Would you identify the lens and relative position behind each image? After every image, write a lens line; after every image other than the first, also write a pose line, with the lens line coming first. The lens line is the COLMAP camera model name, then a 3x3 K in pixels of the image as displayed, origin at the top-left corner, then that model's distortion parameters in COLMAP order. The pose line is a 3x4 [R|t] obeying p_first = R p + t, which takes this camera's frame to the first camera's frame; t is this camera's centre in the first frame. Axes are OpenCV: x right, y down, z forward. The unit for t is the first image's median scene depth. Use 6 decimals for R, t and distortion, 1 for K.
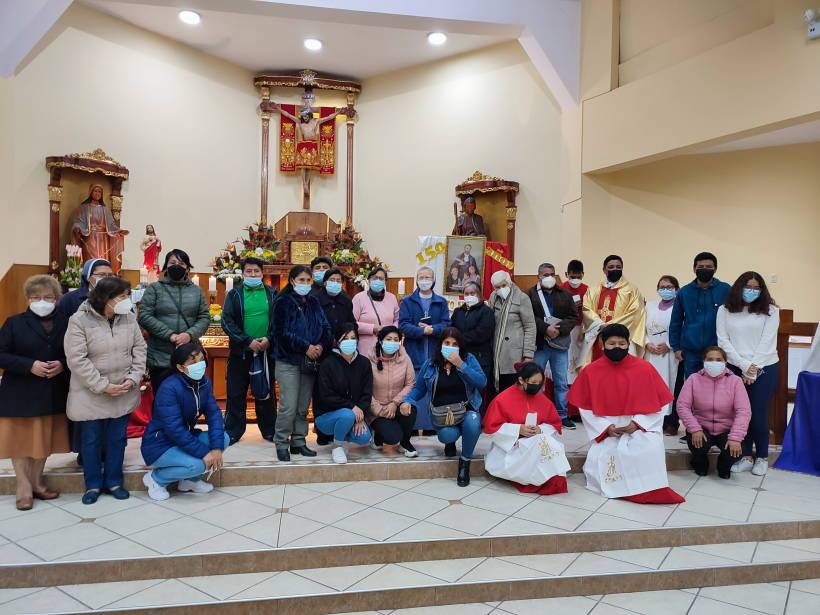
lens RADIAL K [[593.0, 0, 410.0], [0, 593.0, 307.5], [0, 0, 1]] dist [0.024357, -0.006637]
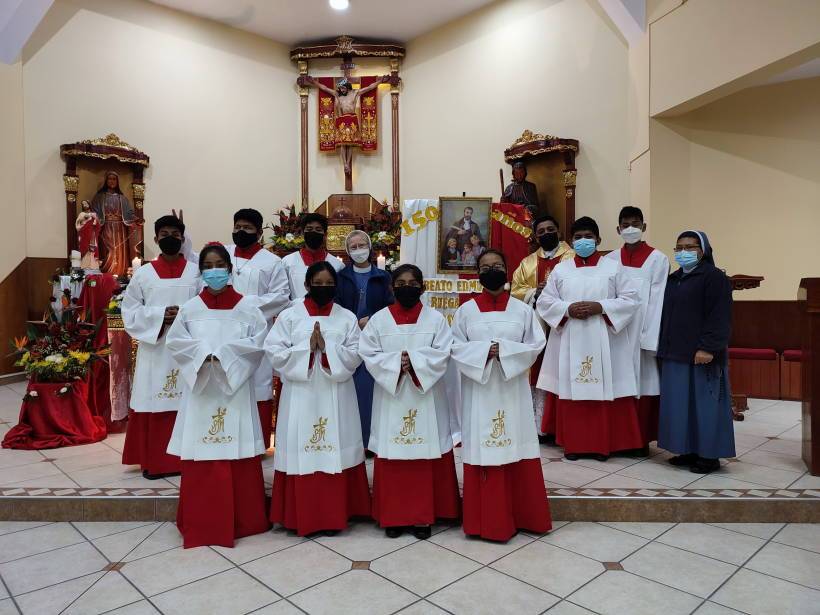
lens RADIAL K [[593.0, 0, 410.0], [0, 593.0, 307.5], [0, 0, 1]] dist [0.024357, -0.006637]
pose [[0.980414, -0.018239, -0.196100, 0.106701], [0.020009, 0.999775, 0.007051, 0.011056], [0.195927, -0.010836, 0.980559, 0.135676]]
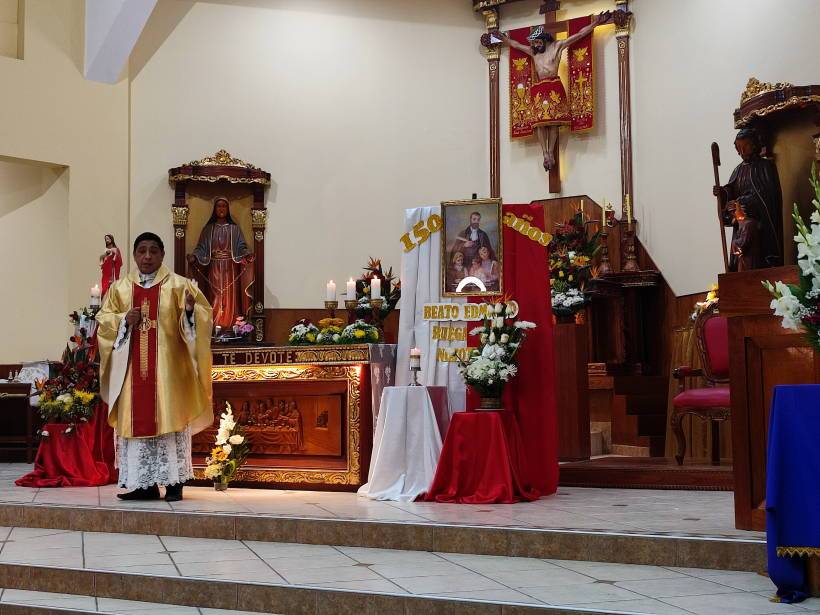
lens RADIAL K [[1162.3, 0, 410.0], [0, 1162.3, 307.5], [0, 0, 1]] dist [0.073291, -0.155496]
pose [[0.777857, -0.070023, -0.624528, 0.489440], [0.012683, 0.995320, -0.095799, 0.065974], [0.628313, 0.066597, 0.775105, 0.015961]]
